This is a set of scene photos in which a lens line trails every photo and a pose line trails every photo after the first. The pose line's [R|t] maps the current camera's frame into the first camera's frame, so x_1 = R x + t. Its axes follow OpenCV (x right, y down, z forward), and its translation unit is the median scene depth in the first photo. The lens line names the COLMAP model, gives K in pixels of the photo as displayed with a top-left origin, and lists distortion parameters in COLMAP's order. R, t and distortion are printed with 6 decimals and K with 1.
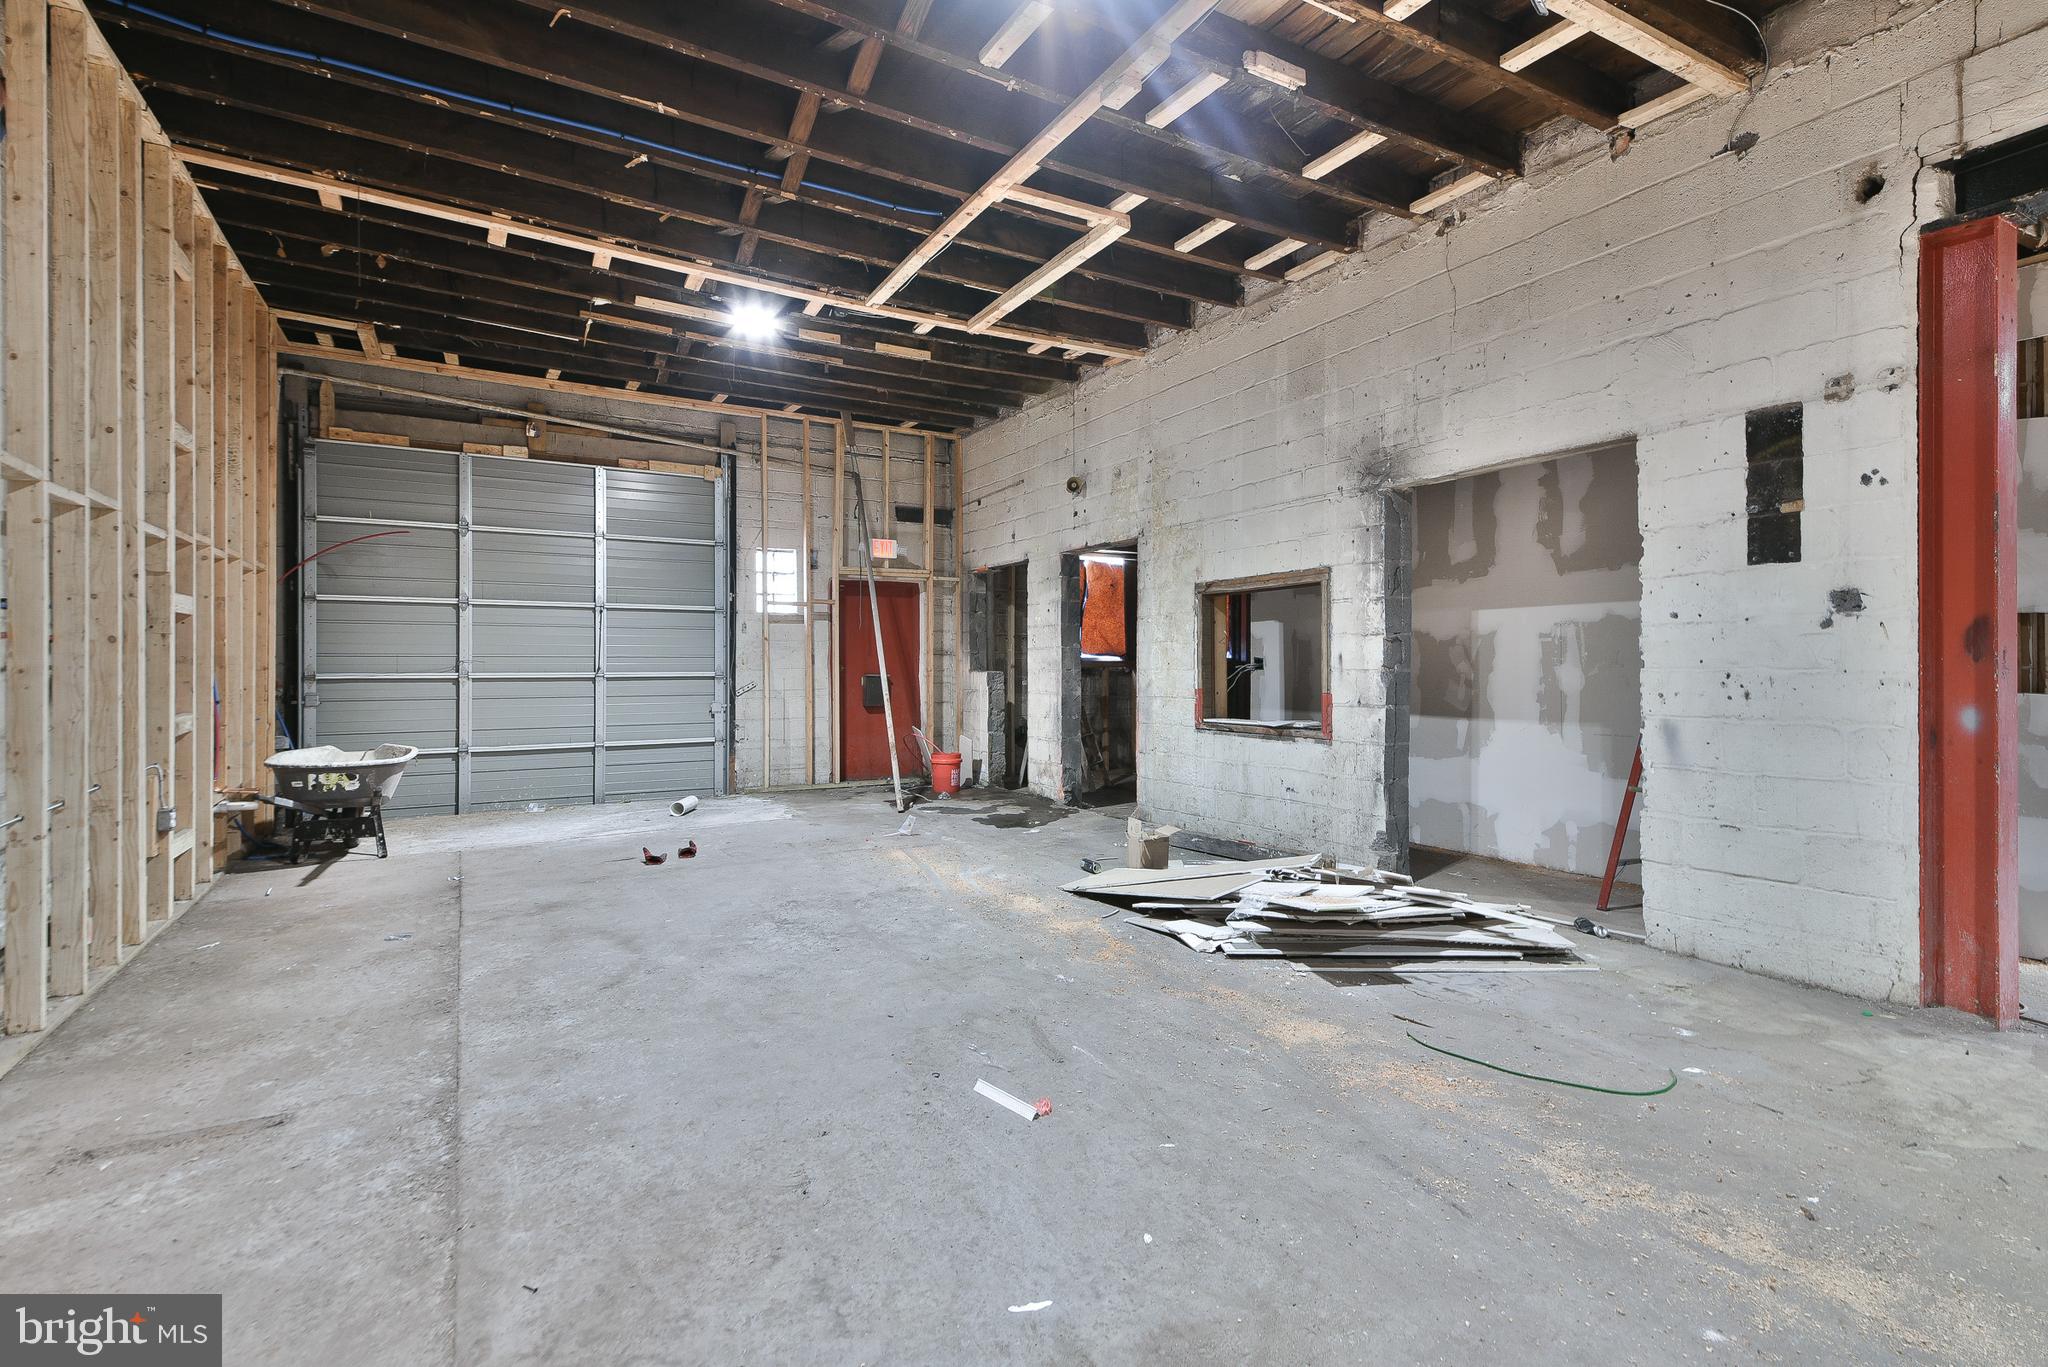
lens RADIAL K [[1009.1, 0, 1032.4], [0, 1009.1, 672.3], [0, 0, 1]] dist [0.033943, -0.003478]
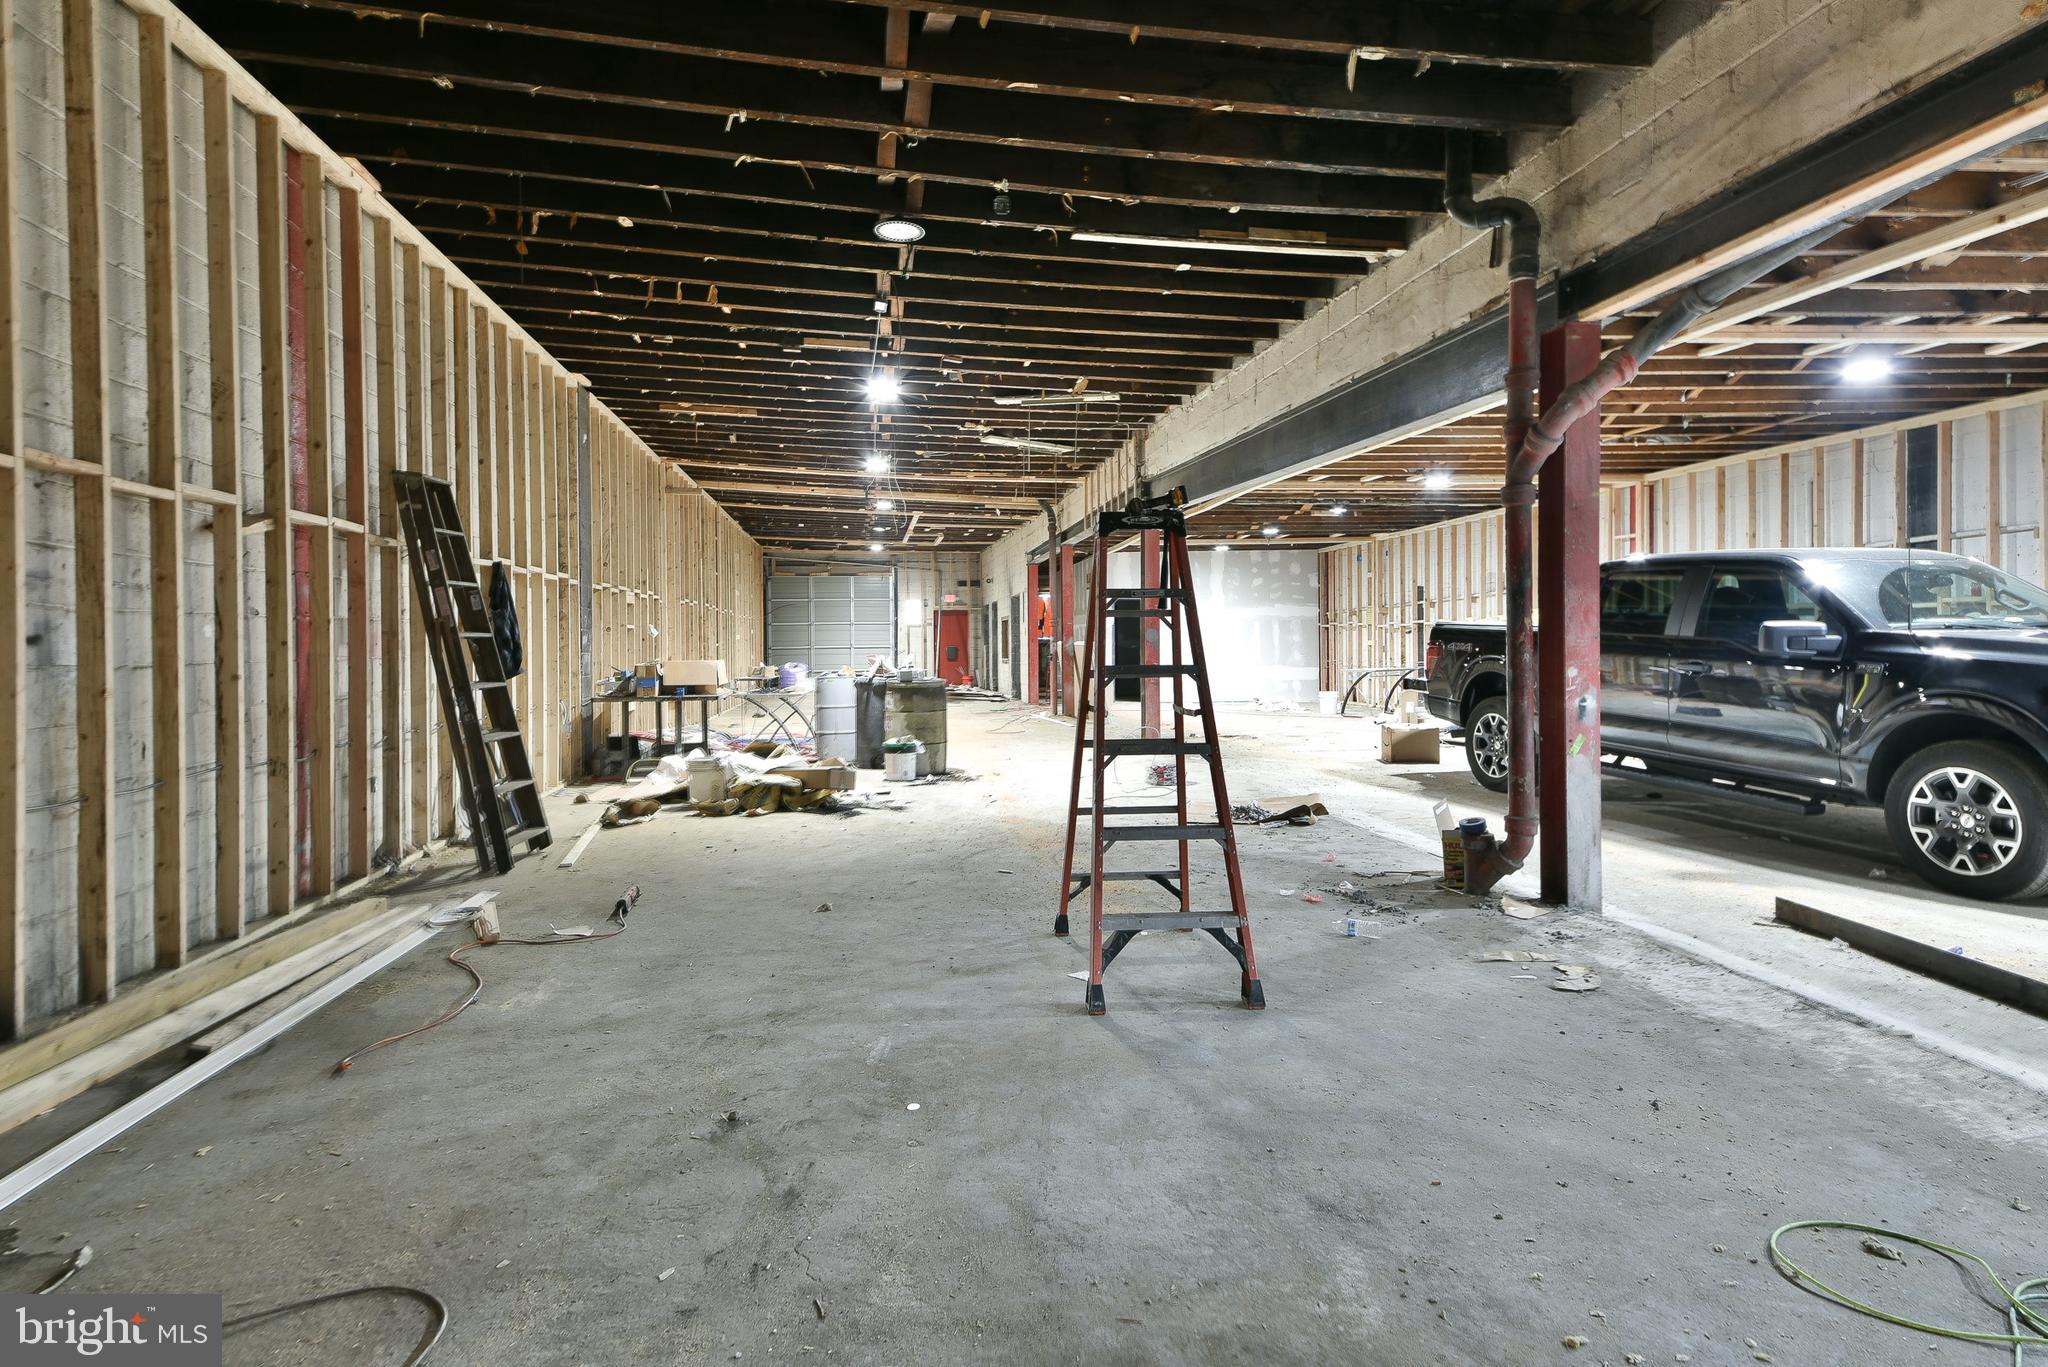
lens RADIAL K [[1055.3, 0, 1033.3], [0, 1055.3, 679.6], [0, 0, 1]] dist [0.024060, -0.000098]
pose [[0.940298, 0.003384, -0.340334, 1.700866], [0.007438, 0.999507, 0.030487, 0.013334], [0.340270, -0.031199, 0.939810, -2.605303]]
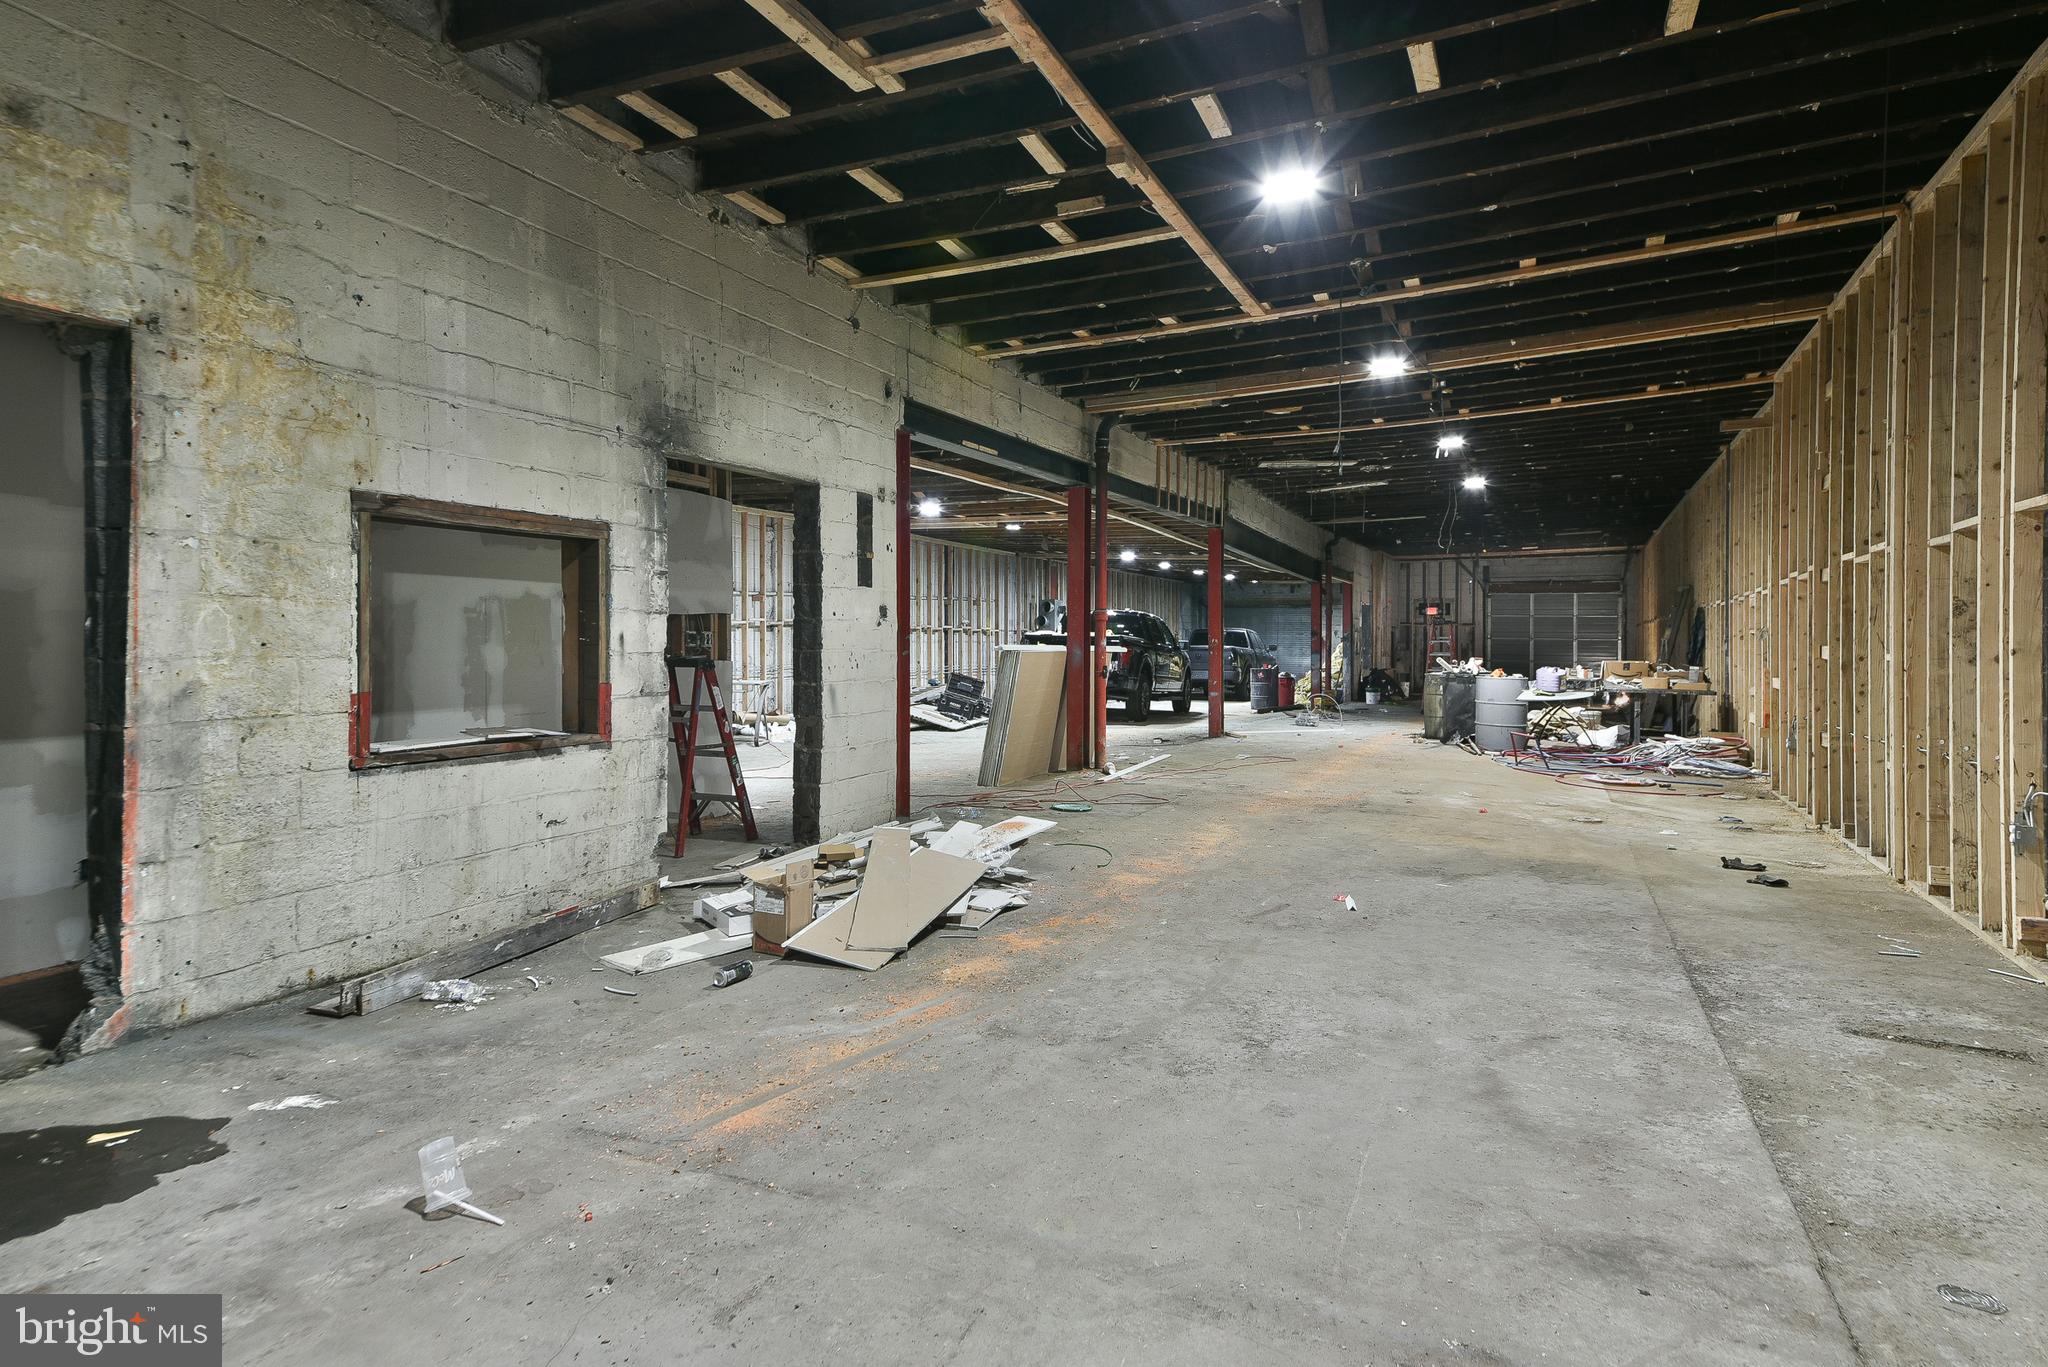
lens RADIAL K [[1222.3, 0, 982.7], [0, 1222.3, 616.1], [0, 0, 1]] dist [0.124534, 0.004222]
pose [[-0.600789, 0.004329, 0.799396, -0.655185], [-0.010448, 0.999857, -0.013266, -0.021934], [-0.799339, -0.016322, -0.600658, 1.345855]]
